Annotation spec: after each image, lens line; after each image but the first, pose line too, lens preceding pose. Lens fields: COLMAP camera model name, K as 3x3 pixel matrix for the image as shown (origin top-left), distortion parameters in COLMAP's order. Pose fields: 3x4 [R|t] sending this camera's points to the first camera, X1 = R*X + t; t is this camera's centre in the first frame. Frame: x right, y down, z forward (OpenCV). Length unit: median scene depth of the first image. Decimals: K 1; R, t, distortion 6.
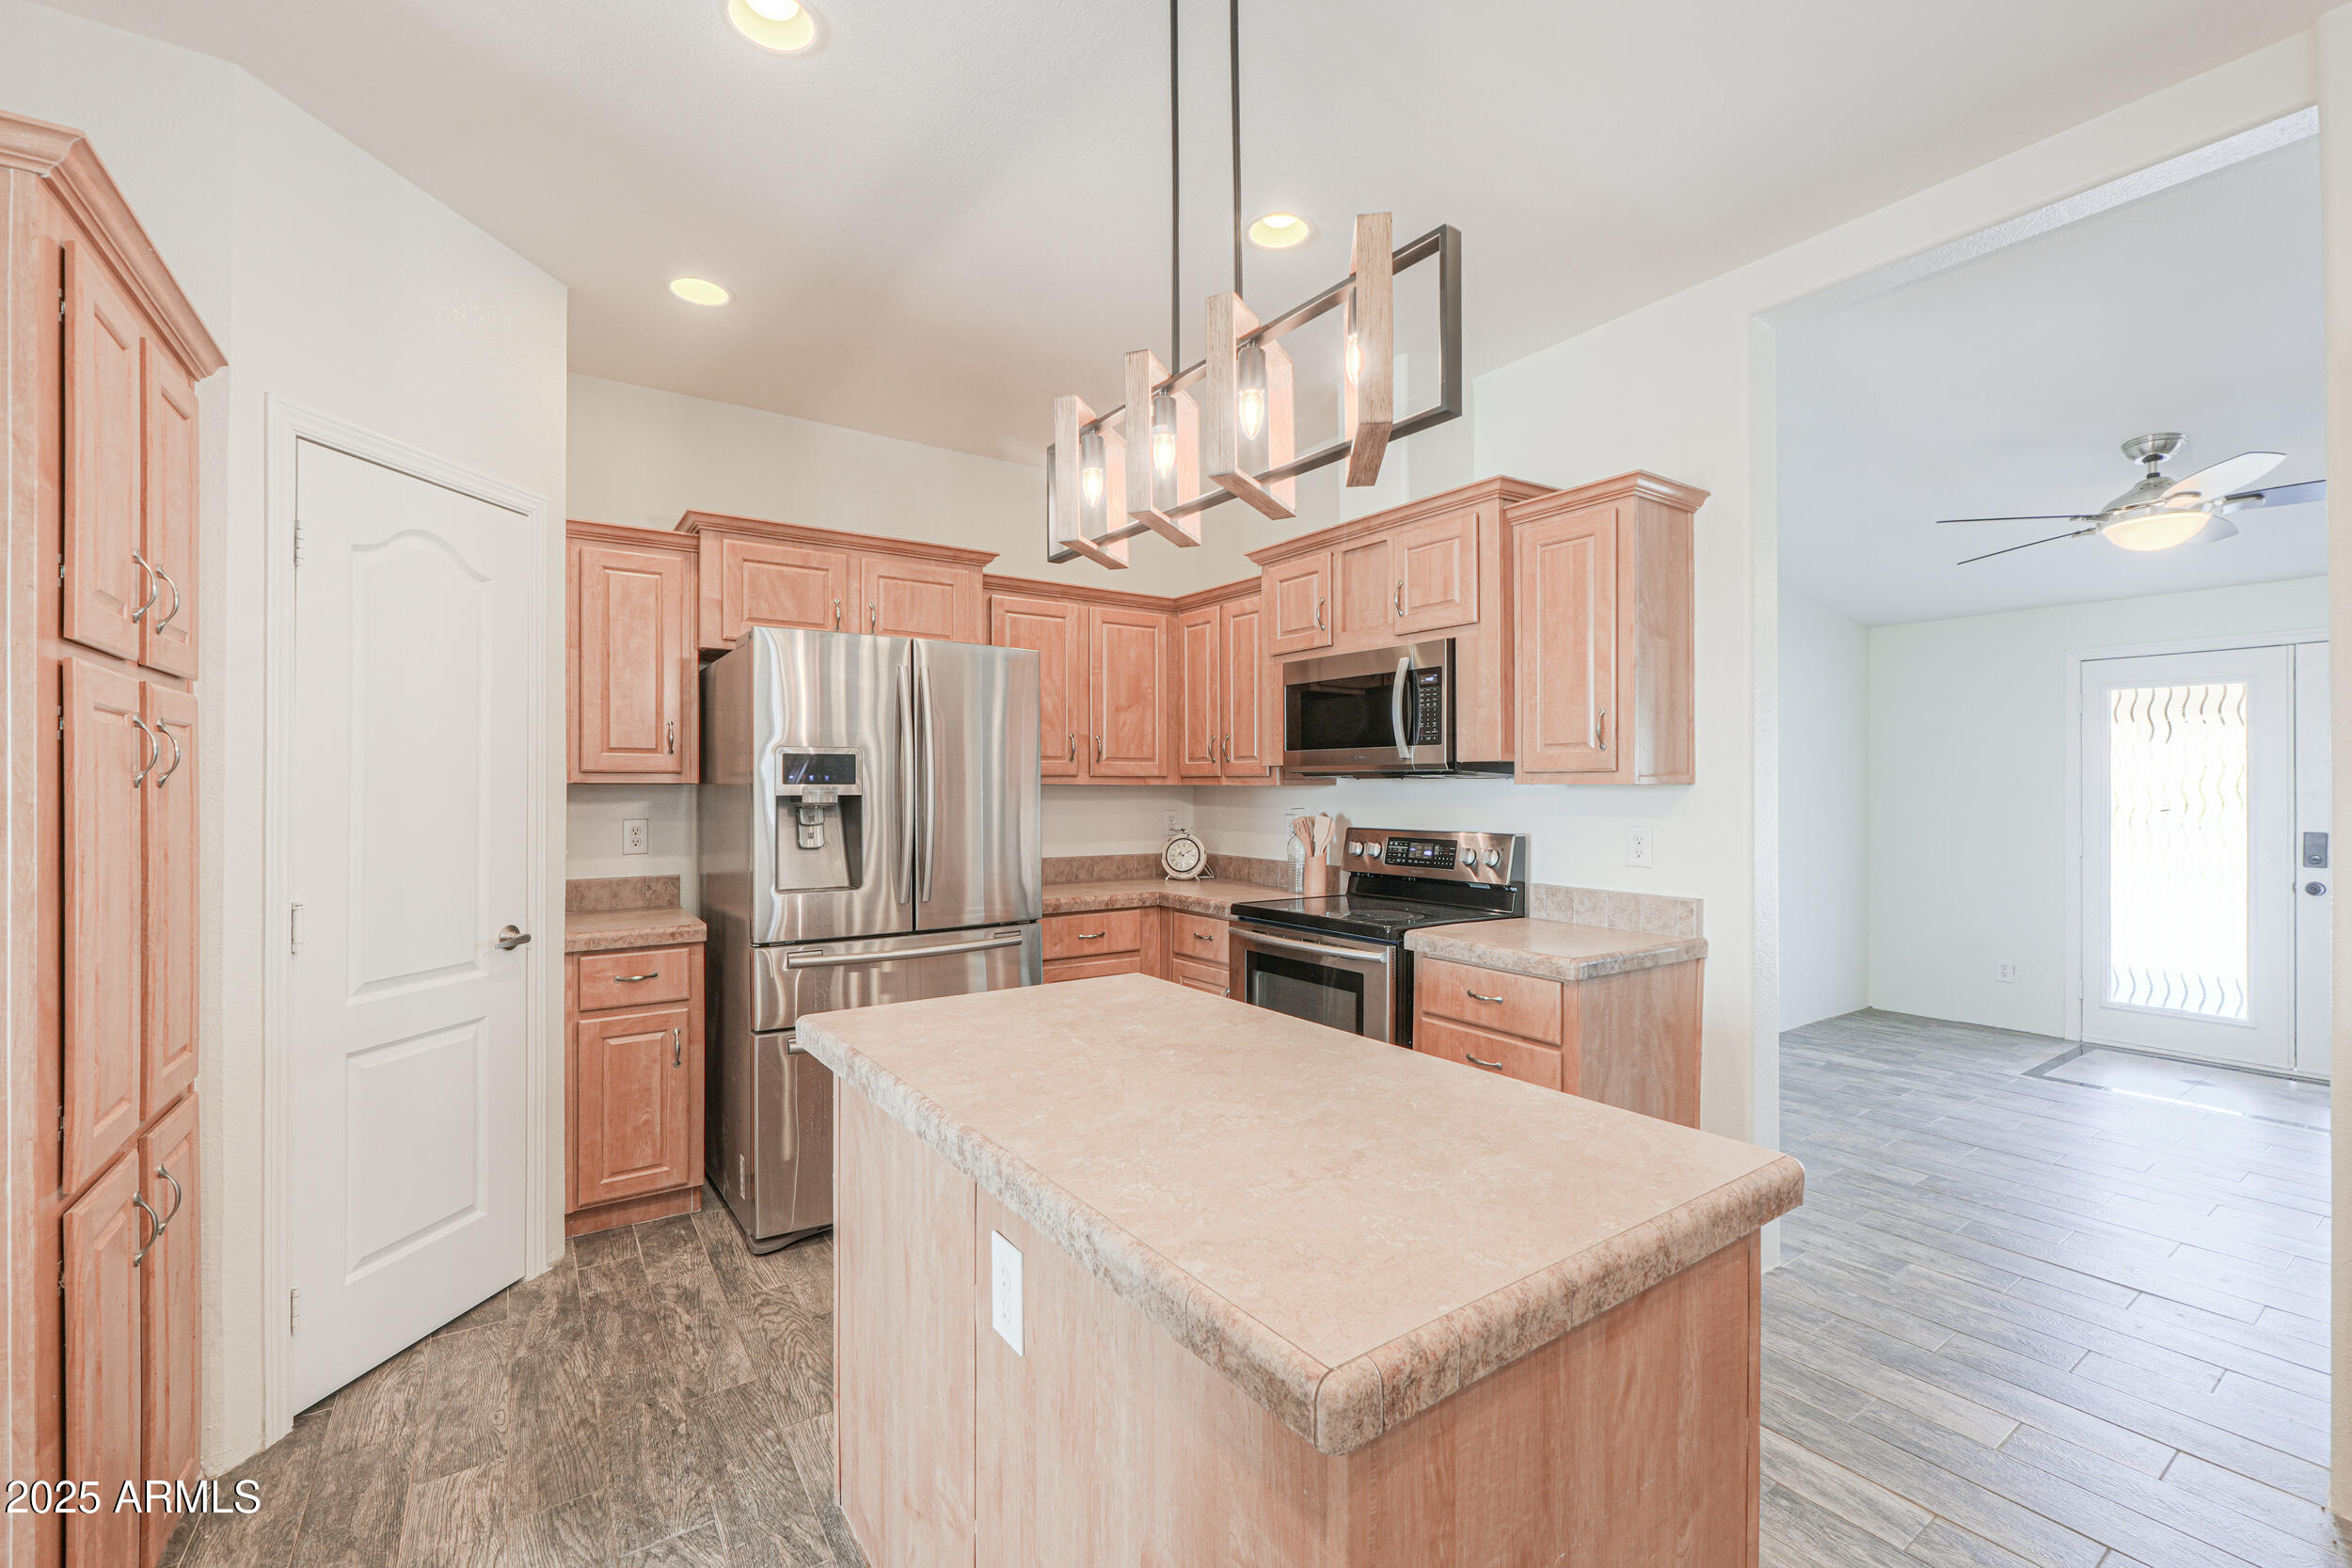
lens RADIAL K [[983.0, 0, 1161.1], [0, 983.0, 786.5], [0, 0, 1]] dist [0.000592, -0.000975]
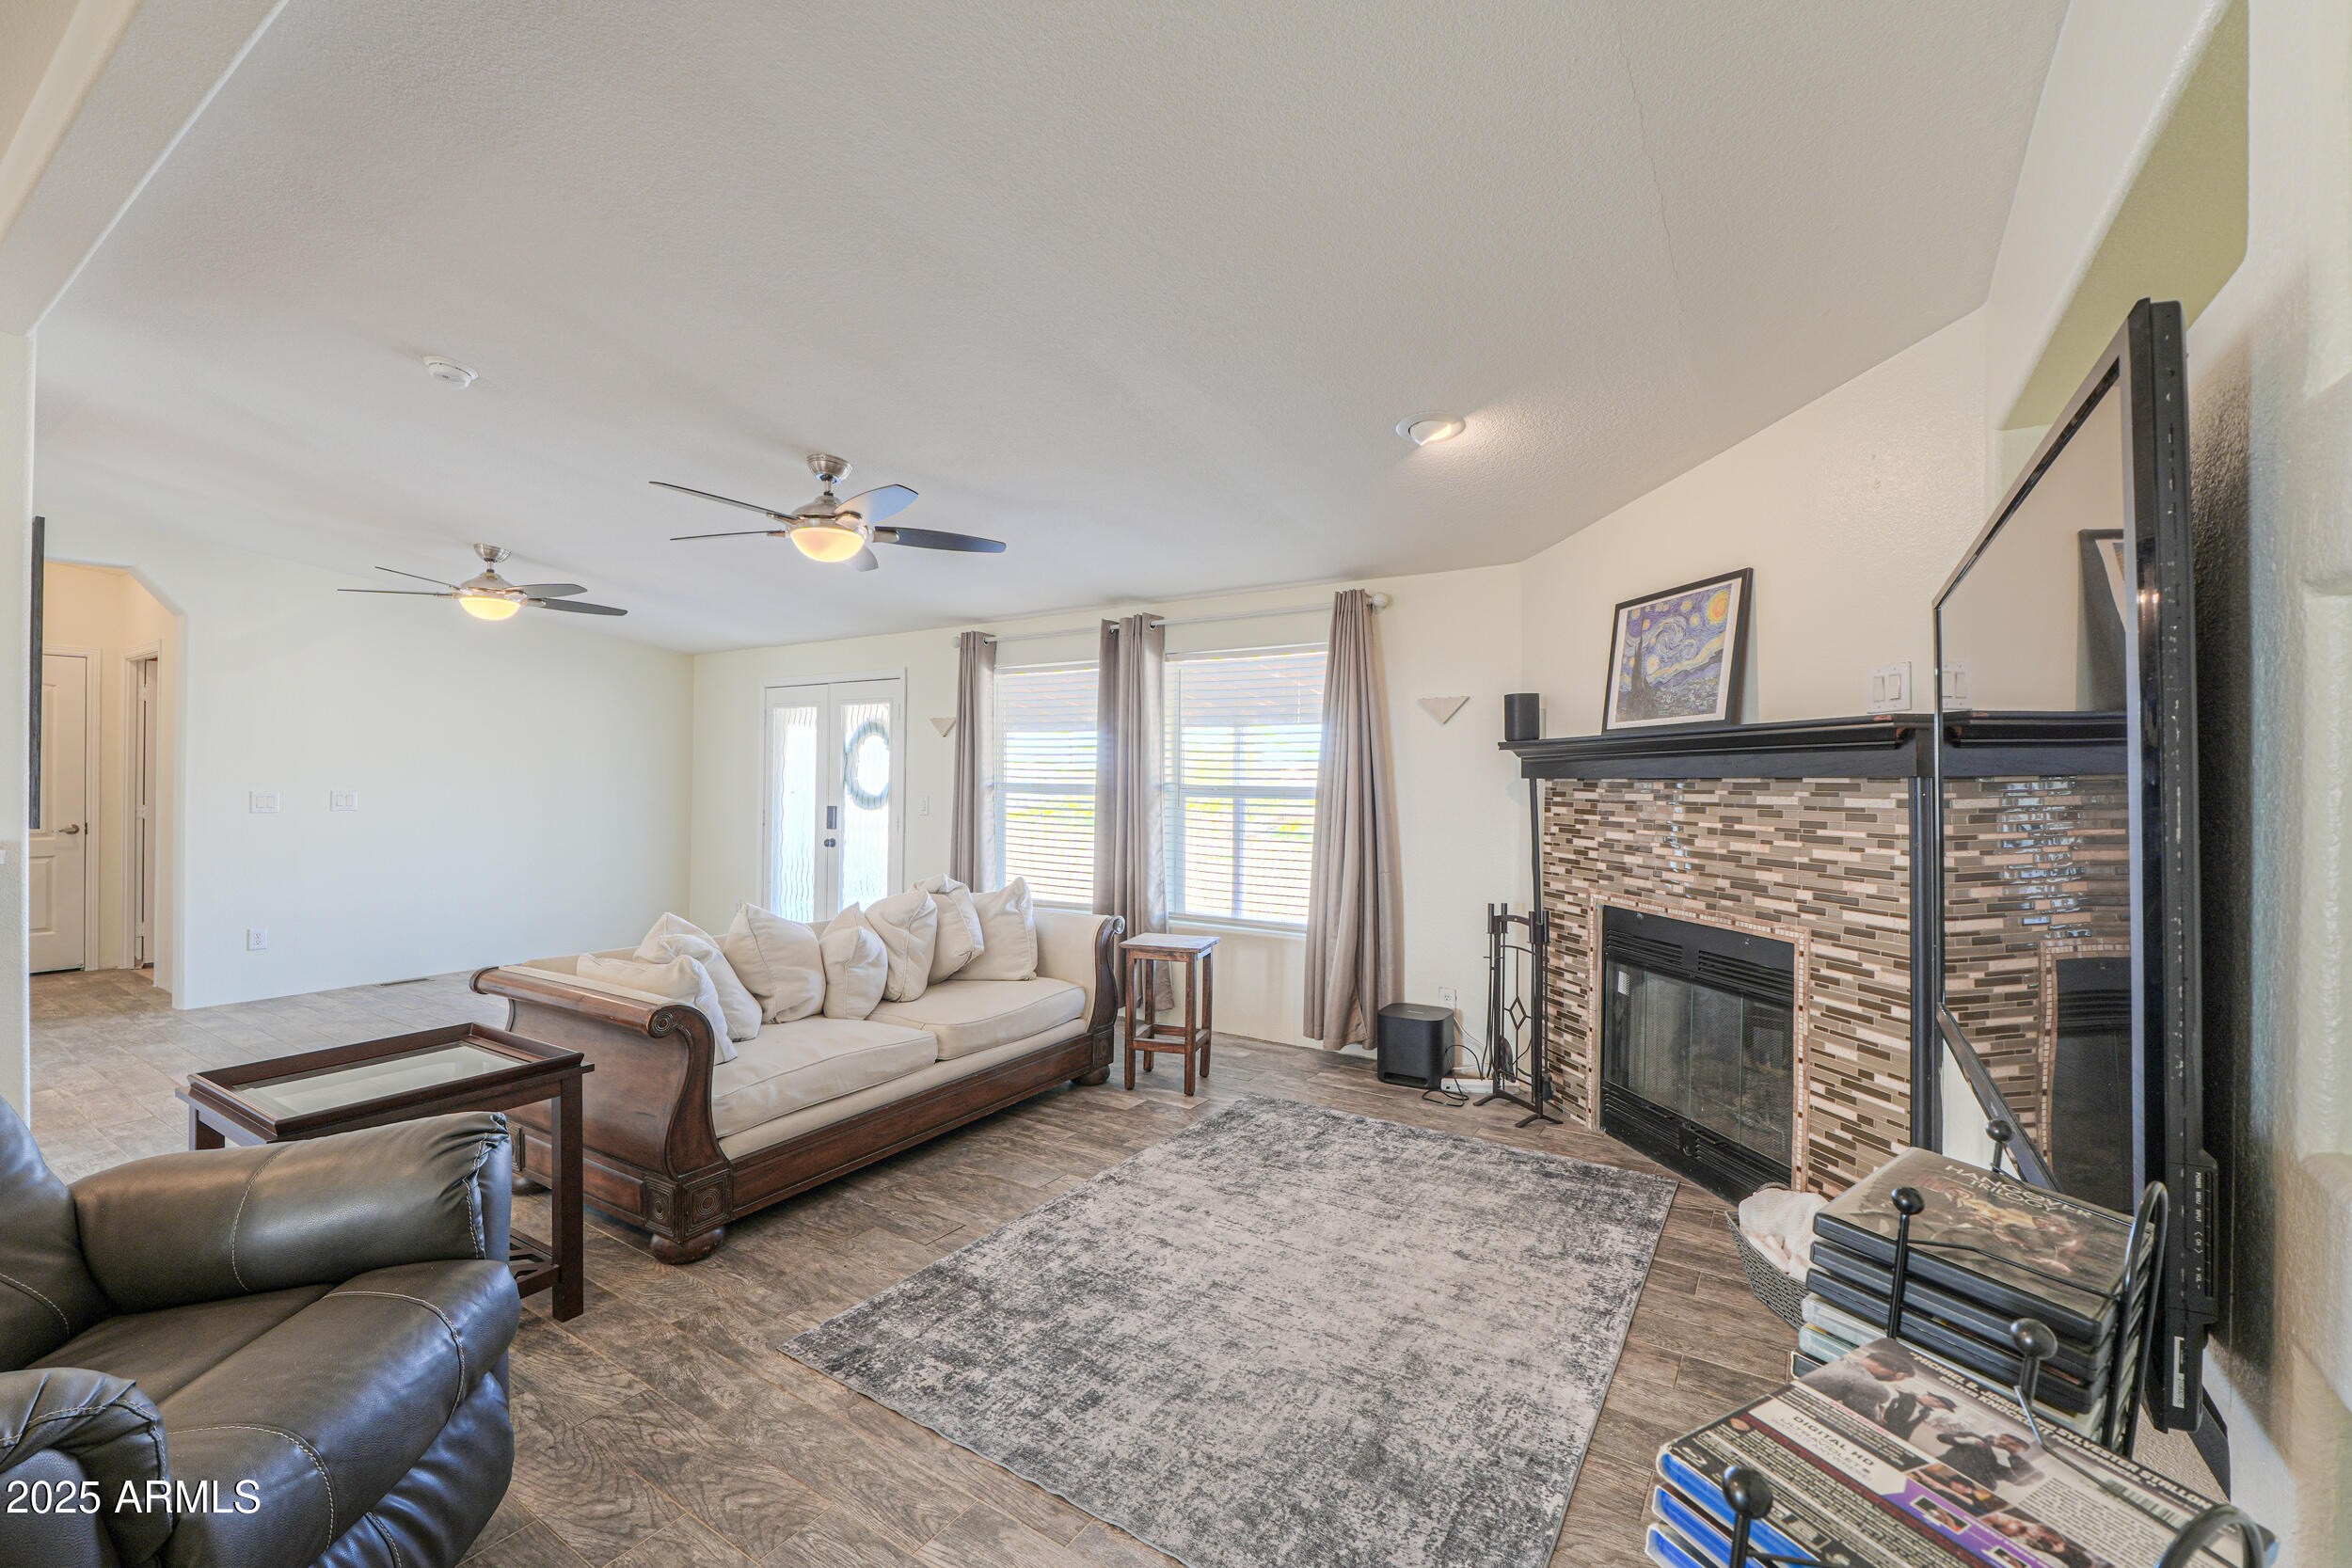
lens RADIAL K [[983.0, 0, 1166.9], [0, 983.0, 779.0], [0, 0, 1]] dist [0.000592, -0.000975]
pose [[0.926678, 0.009121, 0.375745, 1.594245], [-0.011223, 0.999931, 0.003405, -0.010897], [-0.375688, -0.007373, 0.926717, -0.927272]]
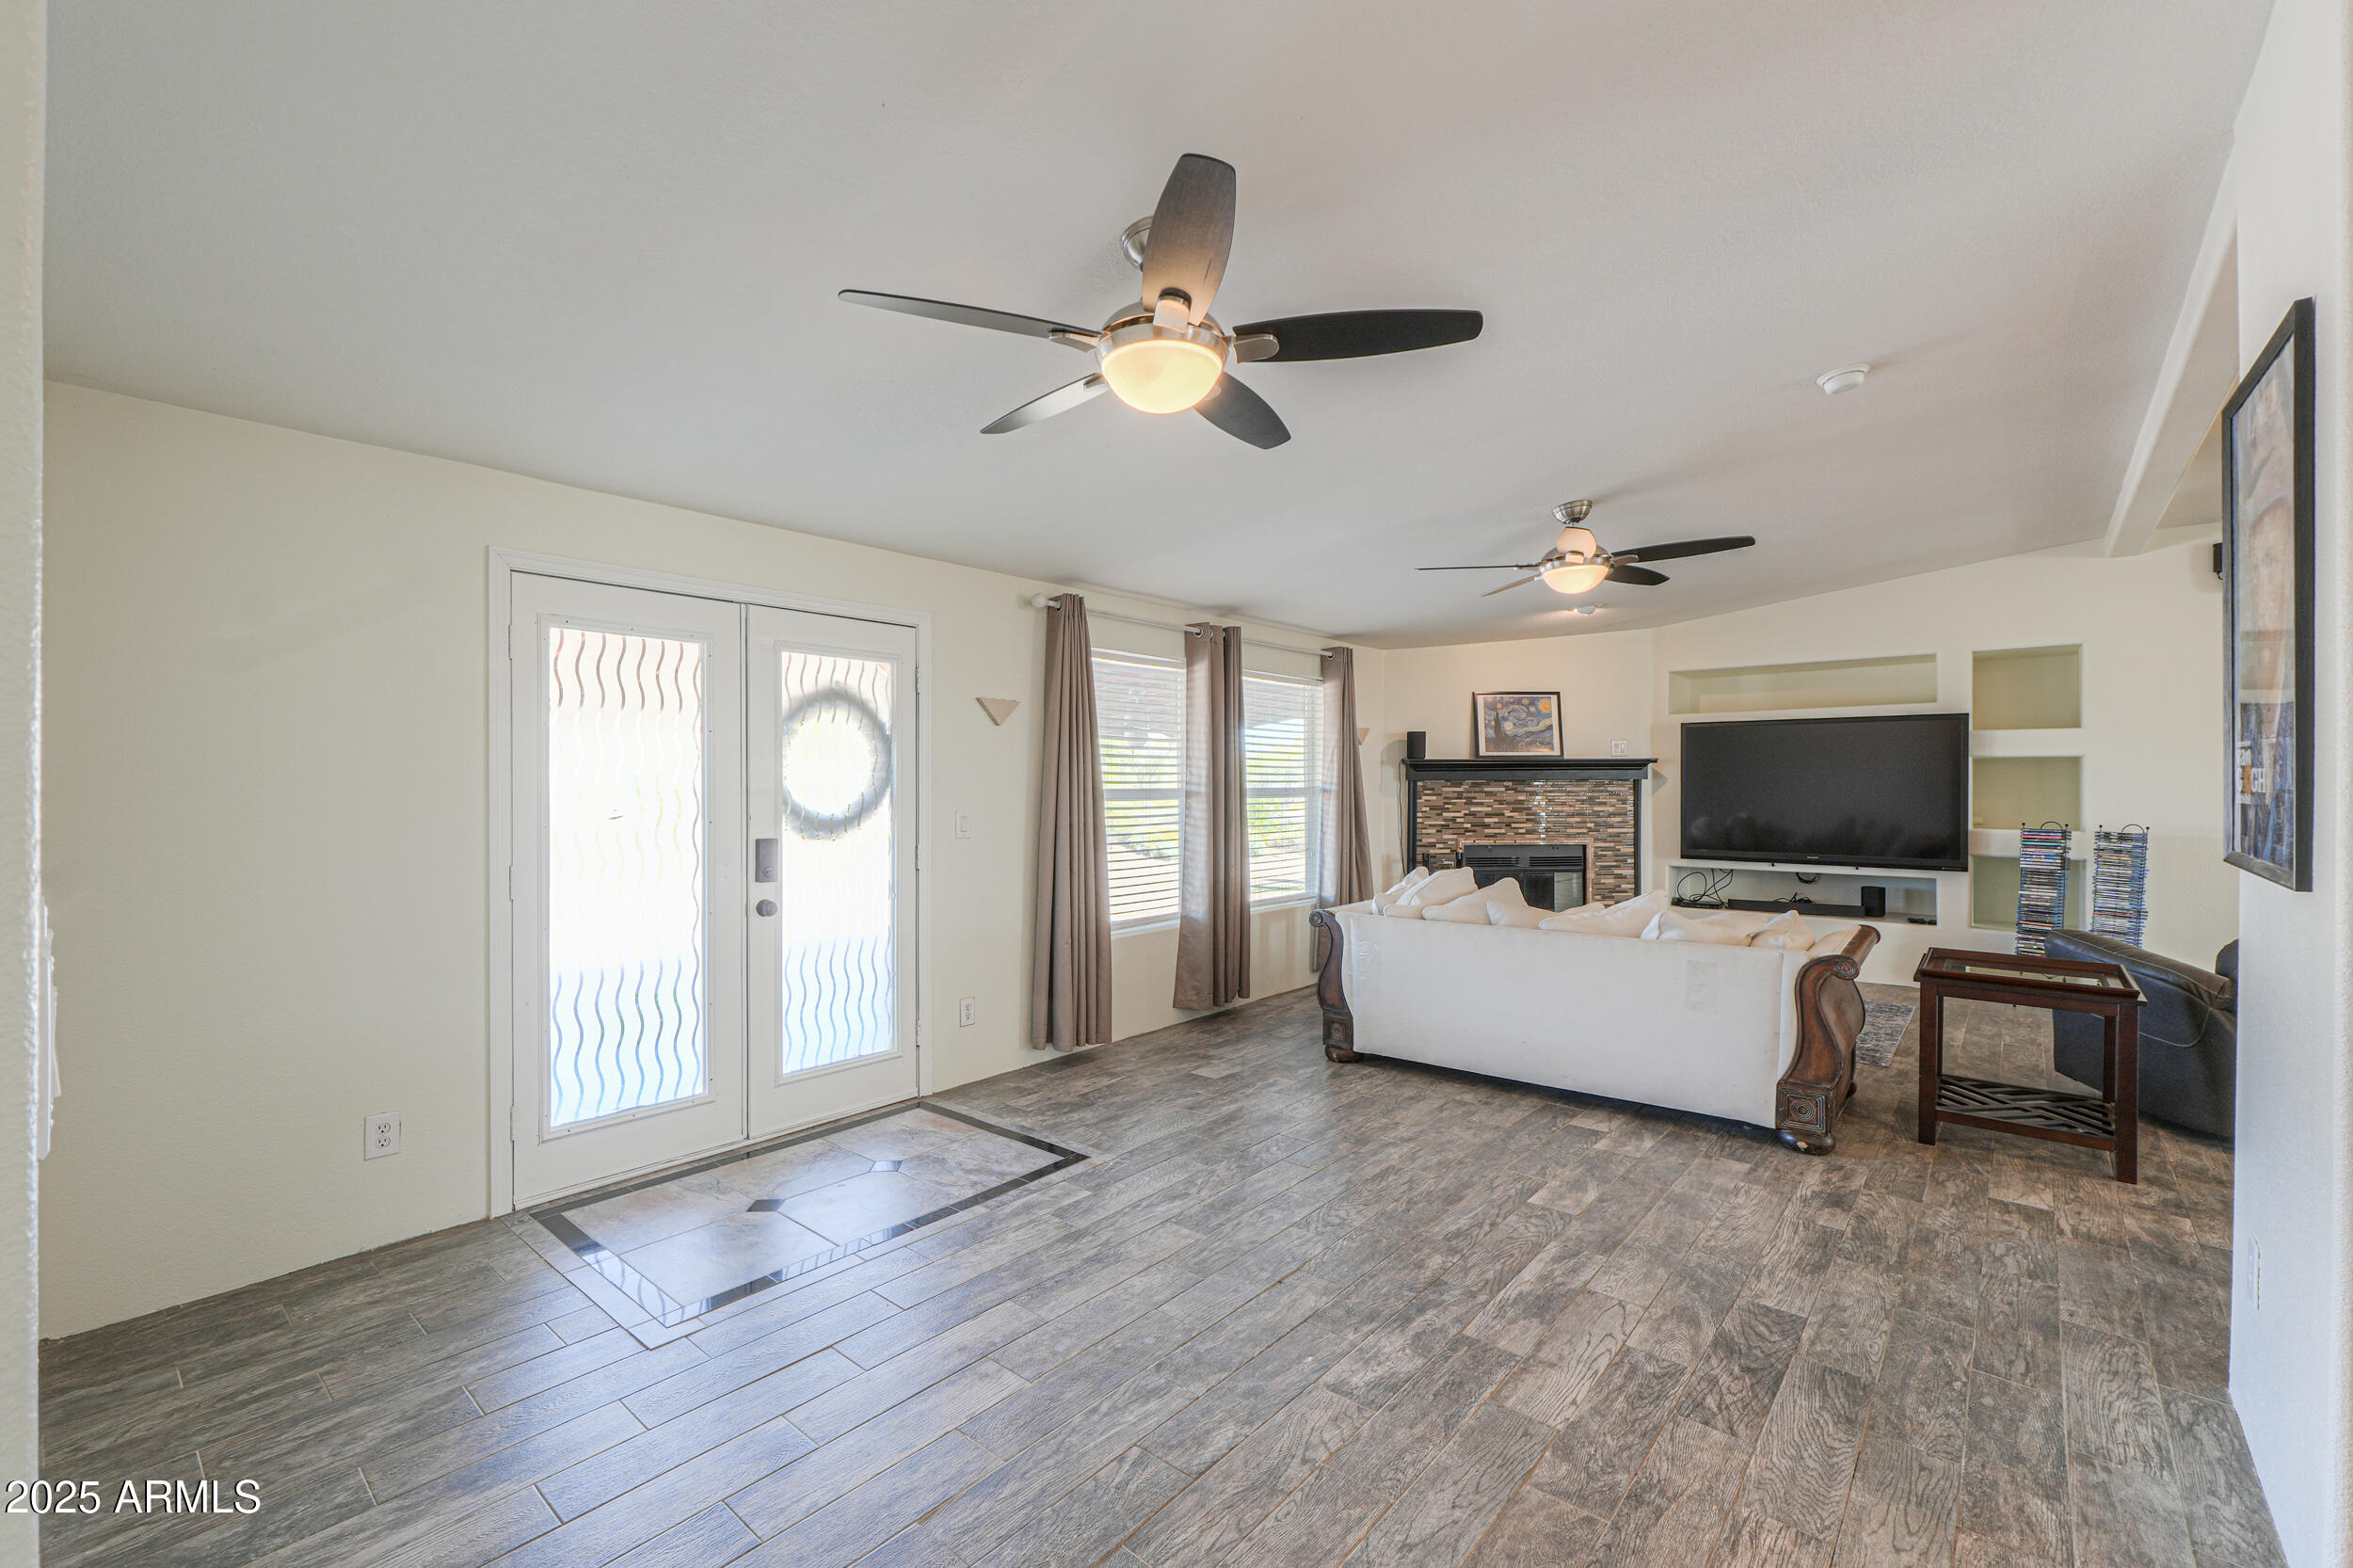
lens RADIAL K [[983.5, 0, 1163.3], [0, 983.5, 784.3], [0, 0, 1]] dist [0.000592, -0.000975]
pose [[-0.249978, 0.000913, 0.968251, 0.444940], [-0.003033, 0.999994, -0.001726, 0.002737], [-0.968247, -0.003368, -0.249973, 1.300476]]
